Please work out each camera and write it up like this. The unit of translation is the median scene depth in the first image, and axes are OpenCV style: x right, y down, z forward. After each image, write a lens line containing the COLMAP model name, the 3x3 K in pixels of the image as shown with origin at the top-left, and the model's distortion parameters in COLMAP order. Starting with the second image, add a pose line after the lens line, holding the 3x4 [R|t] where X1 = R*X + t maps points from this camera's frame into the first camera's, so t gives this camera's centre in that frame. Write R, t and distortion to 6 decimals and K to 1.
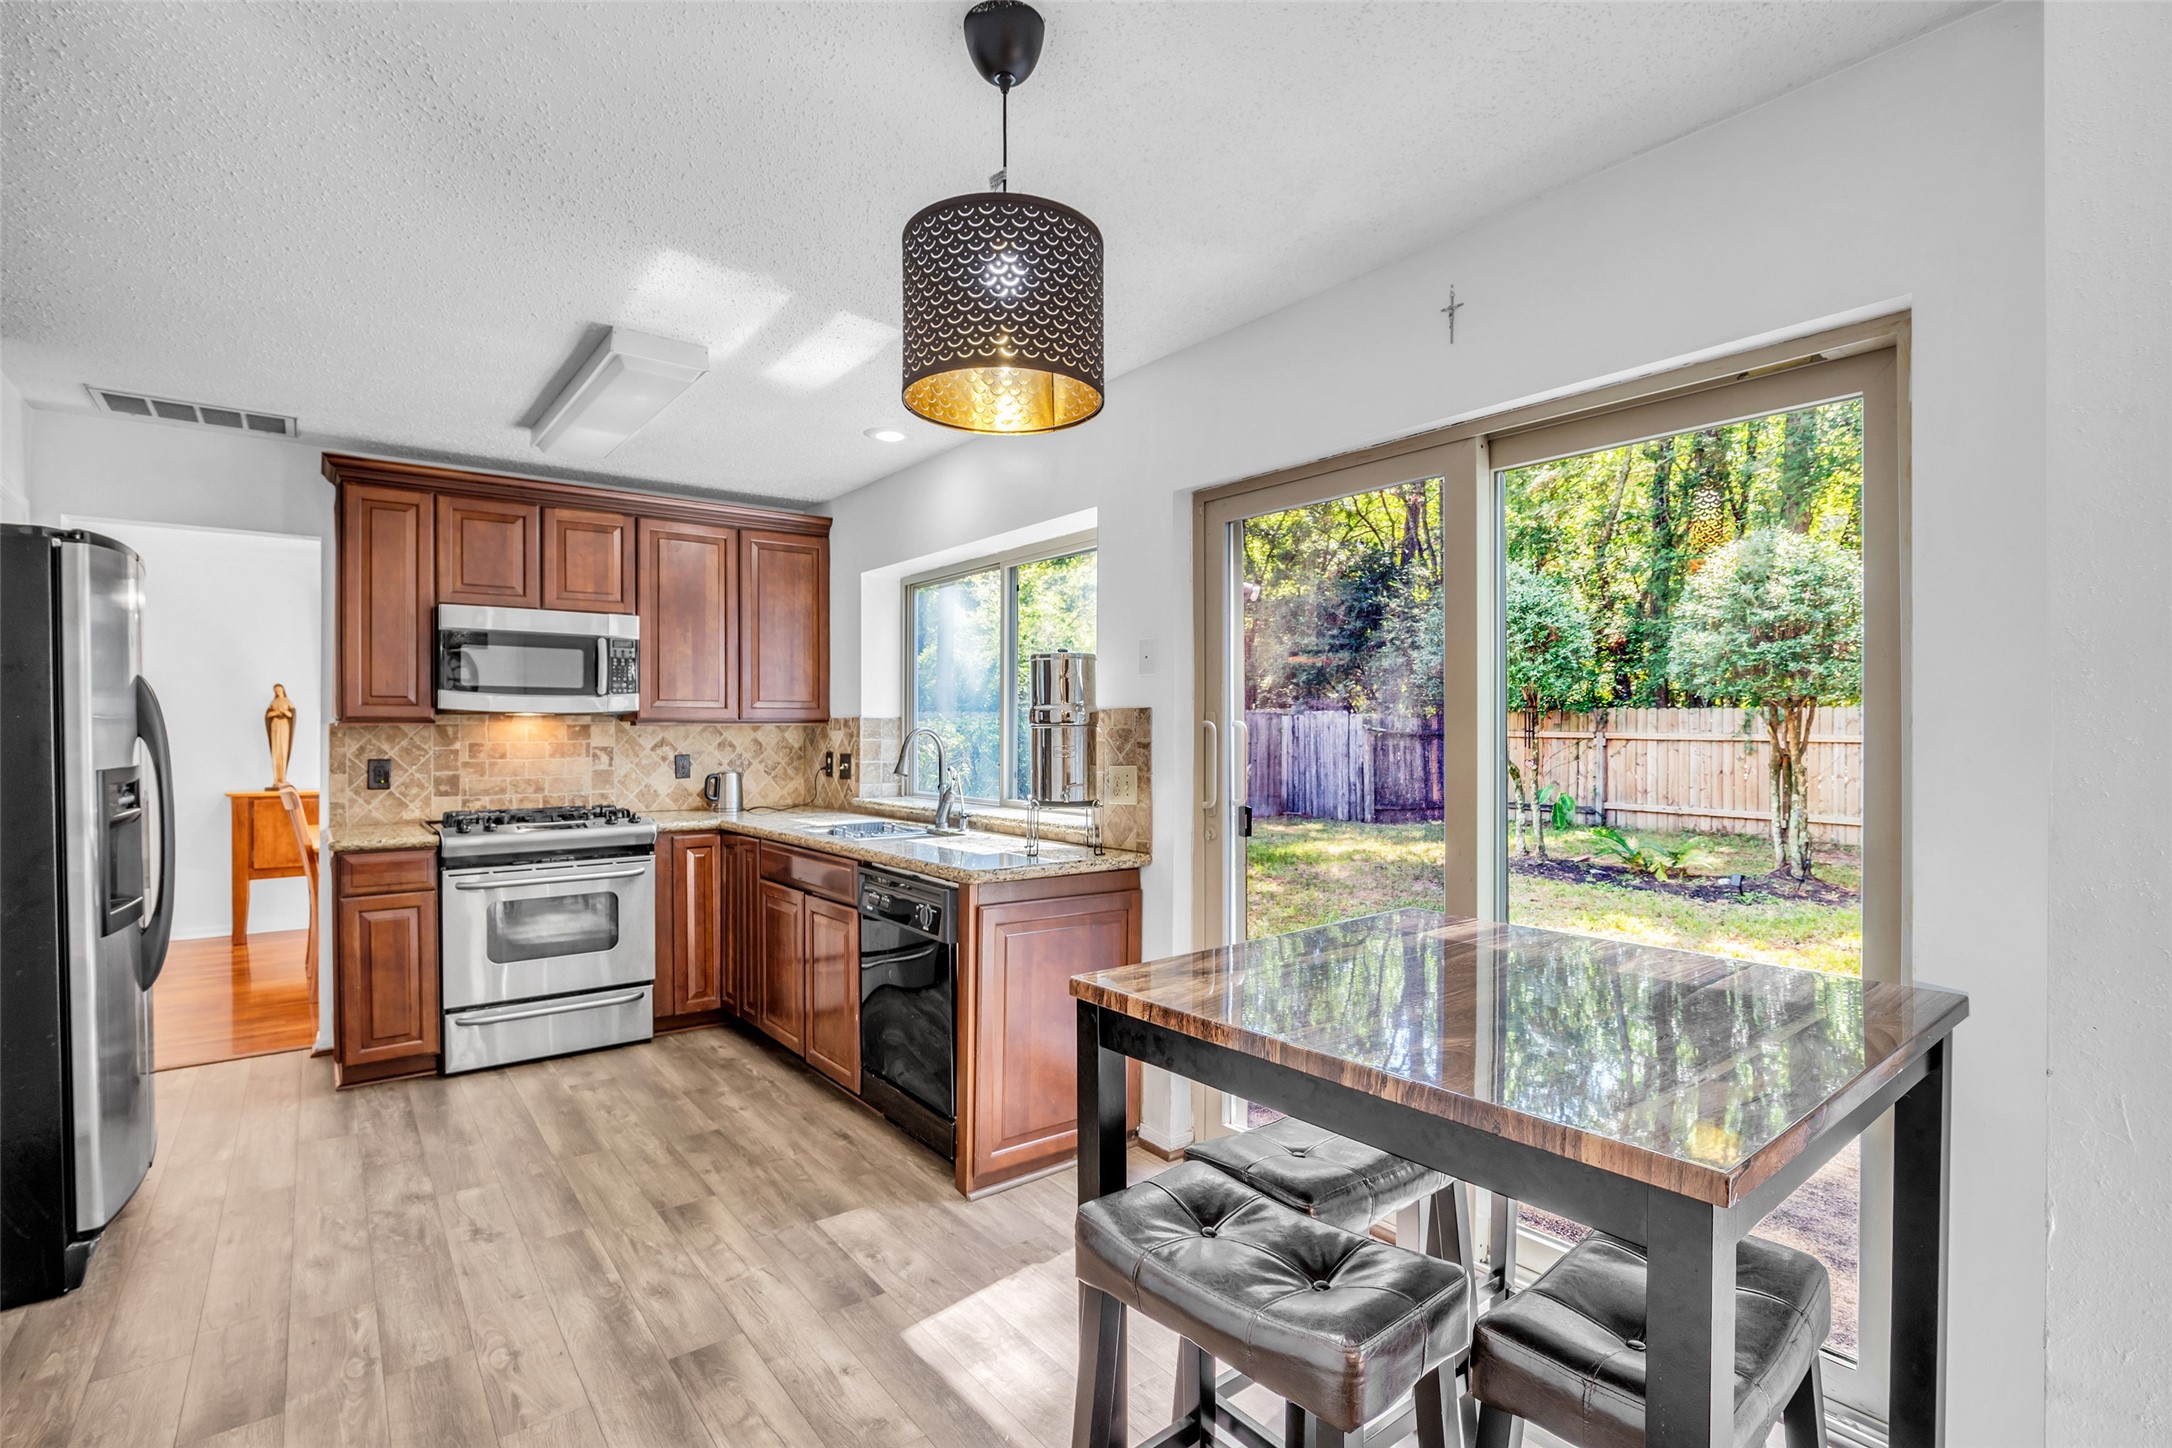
lens RADIAL K [[1000.9, 0, 1047.9], [0, 1000.9, 731.4], [0, 0, 1]] dist [-0.022421, 0.005018]
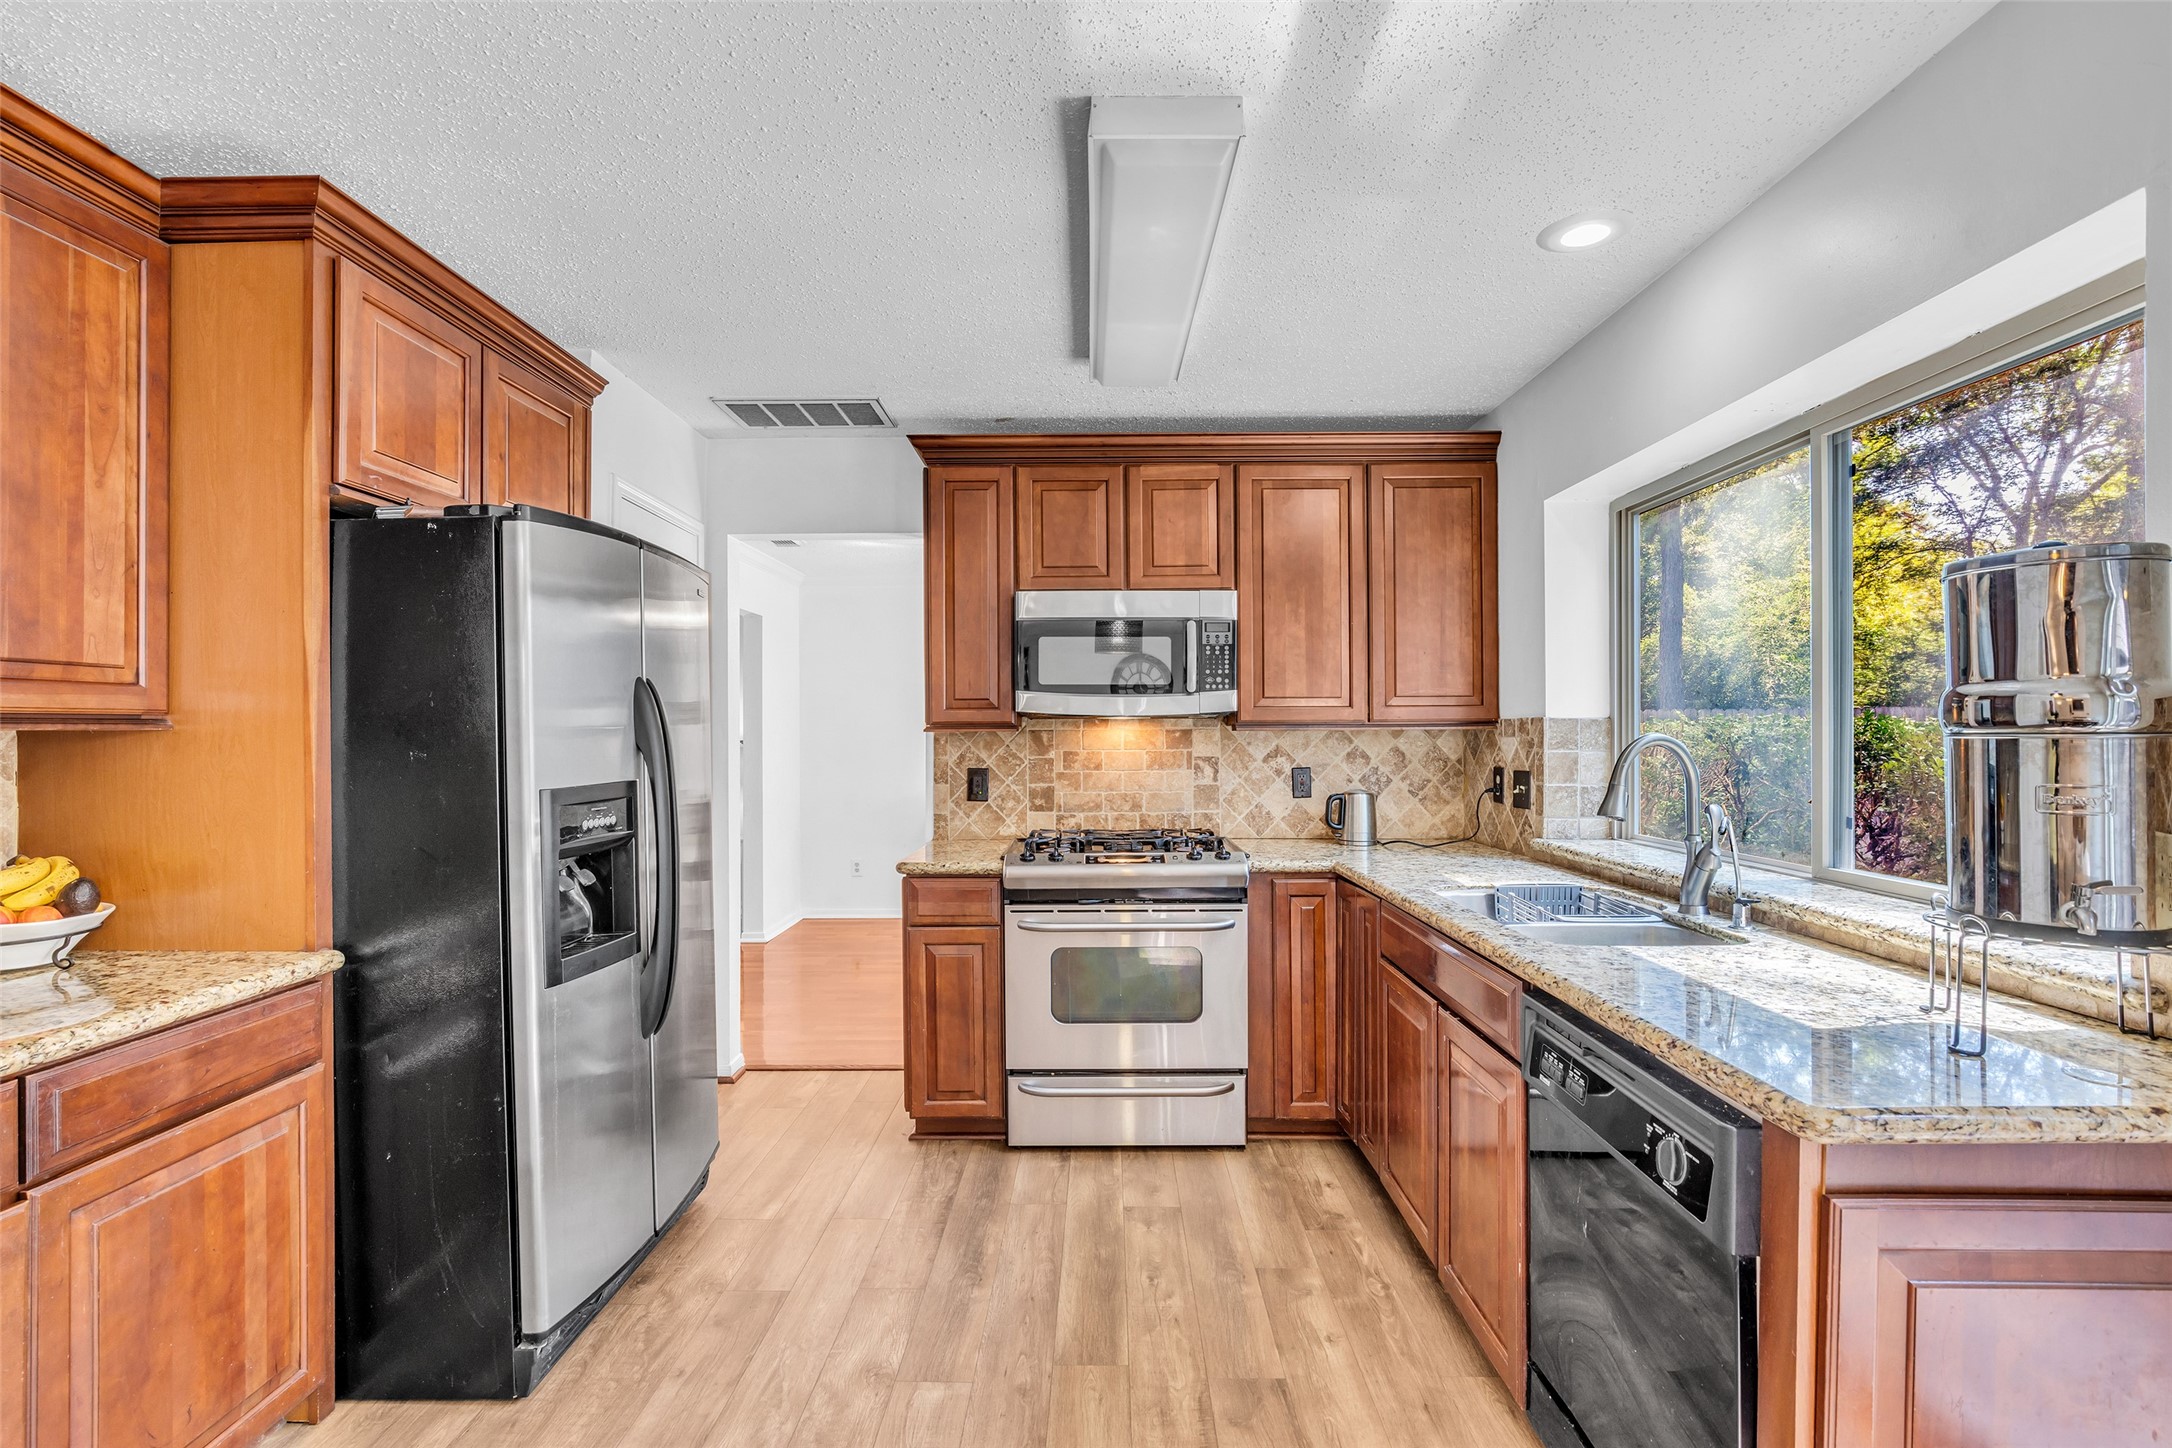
lens RADIAL K [[1000.9, 0, 1092.2], [0, 1000.9, 730.5], [0, 0, 1]] dist [-0.022421, 0.005018]
pose [[0.809139, -0.003313, -0.587608, -0.047360], [0.002048, 0.999994, -0.002819, -0.004541], [0.587613, 0.001077, 0.809141, 0.328093]]
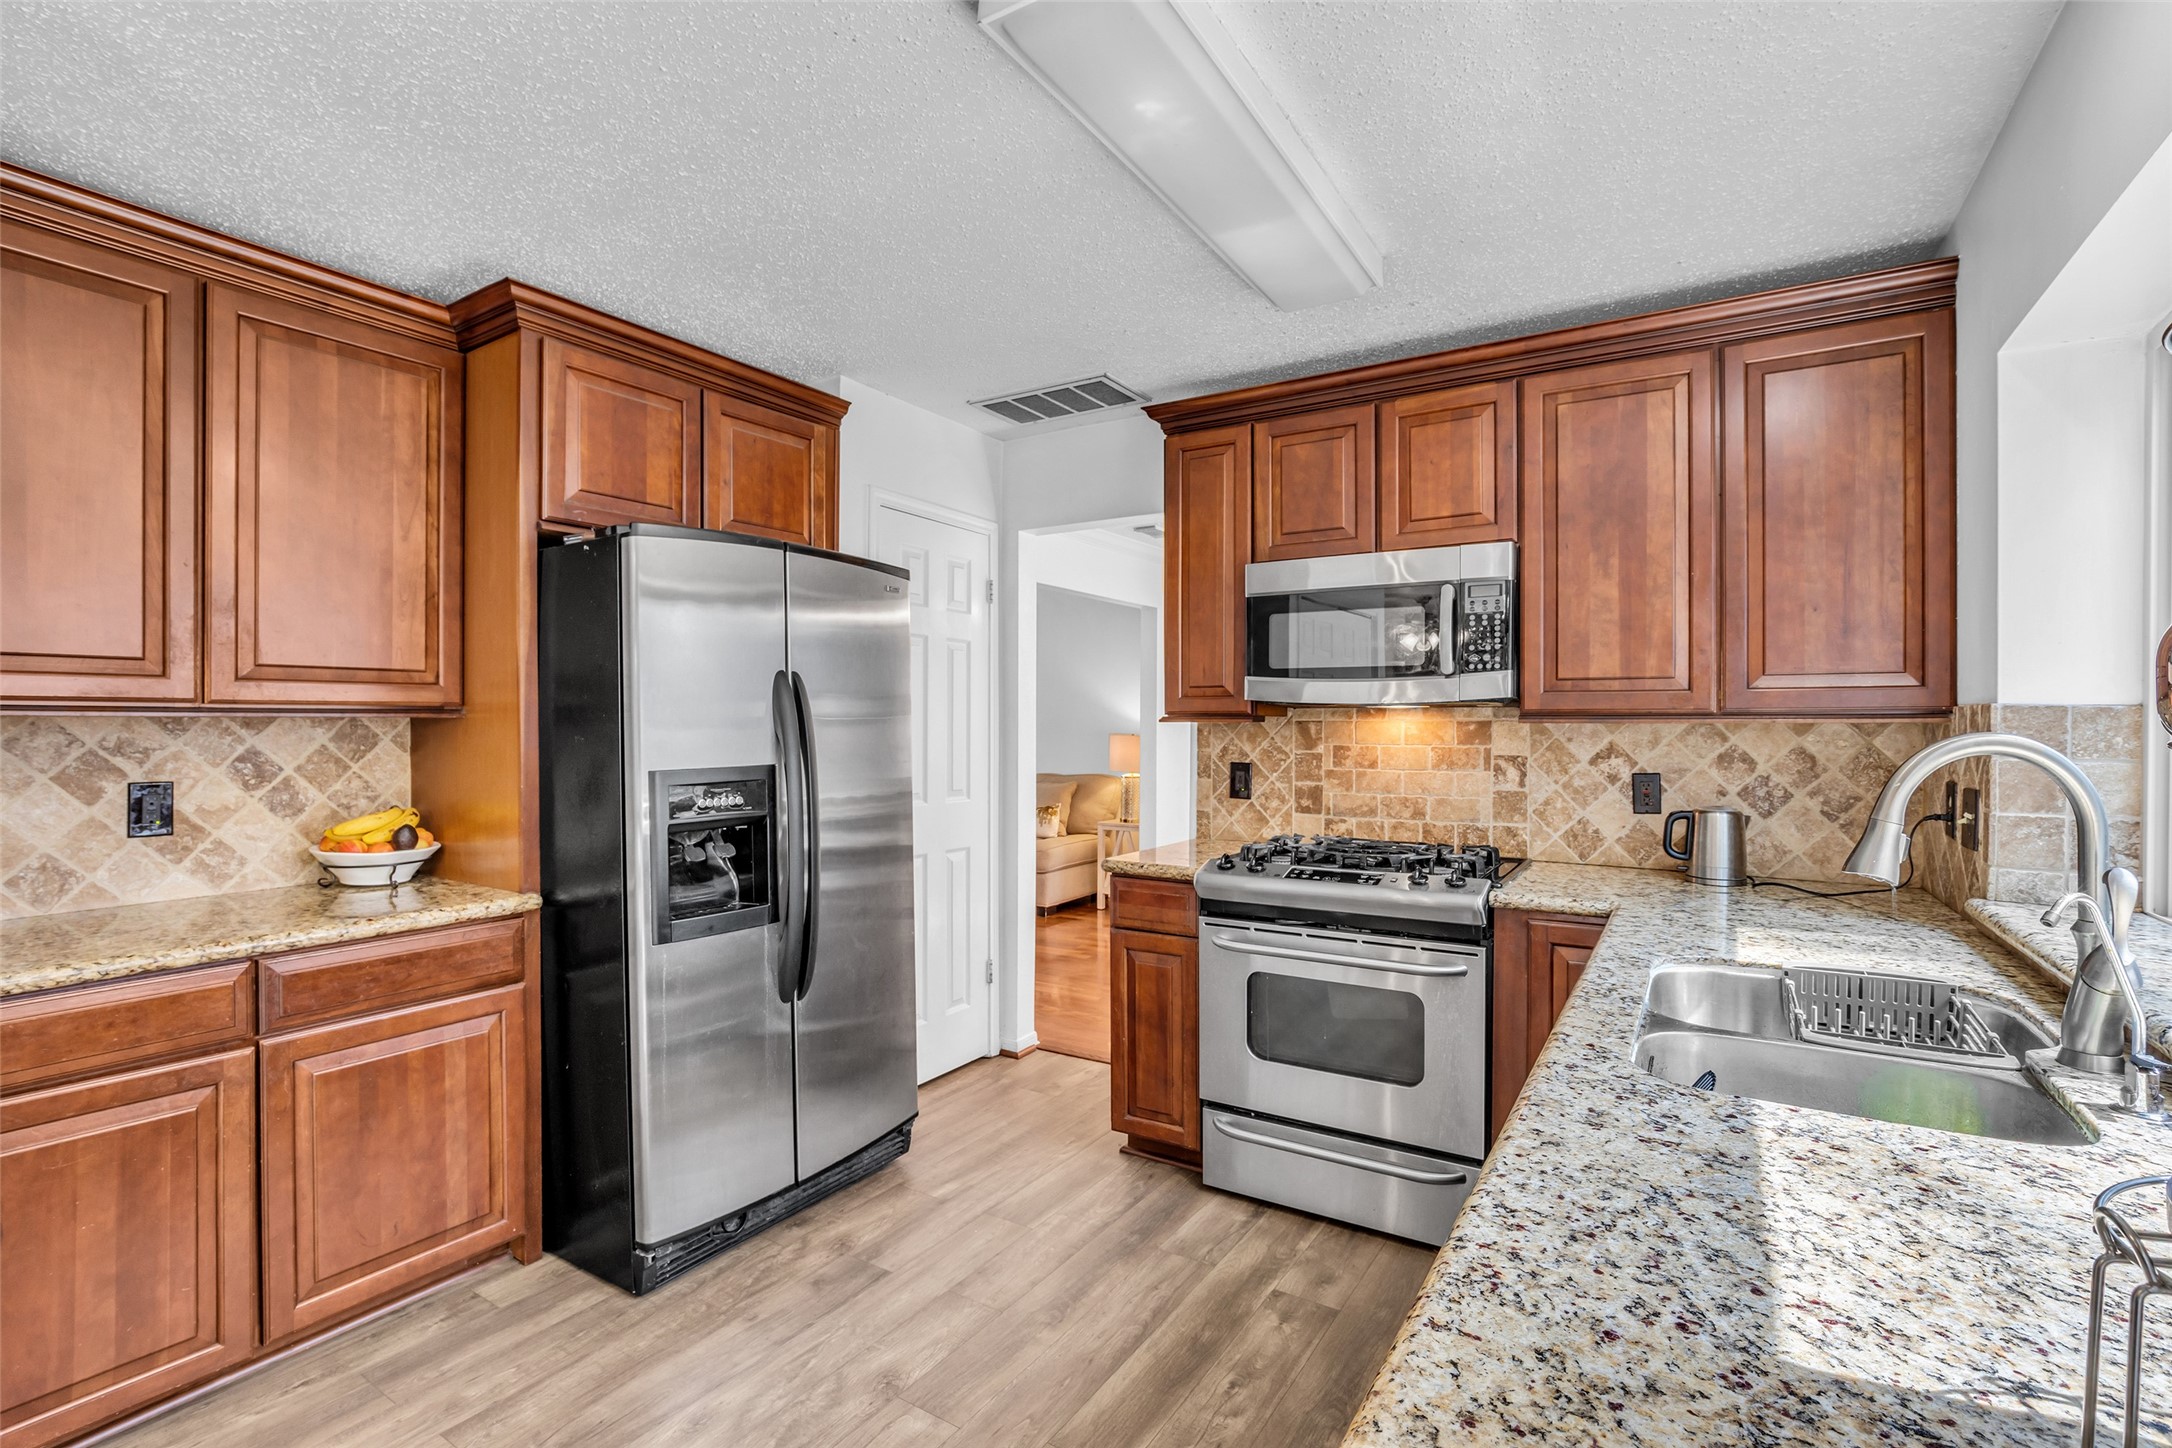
lens RADIAL K [[1000.9, 0, 1039.5], [0, 1000.9, 727.2], [0, 0, 1]] dist [-0.022421, 0.005018]
pose [[0.371533, 0.005498, -0.928403, 0.045147], [-0.004193, 0.999982, 0.004243, -0.004978], [0.928410, 0.002316, 0.371550, 0.554057]]
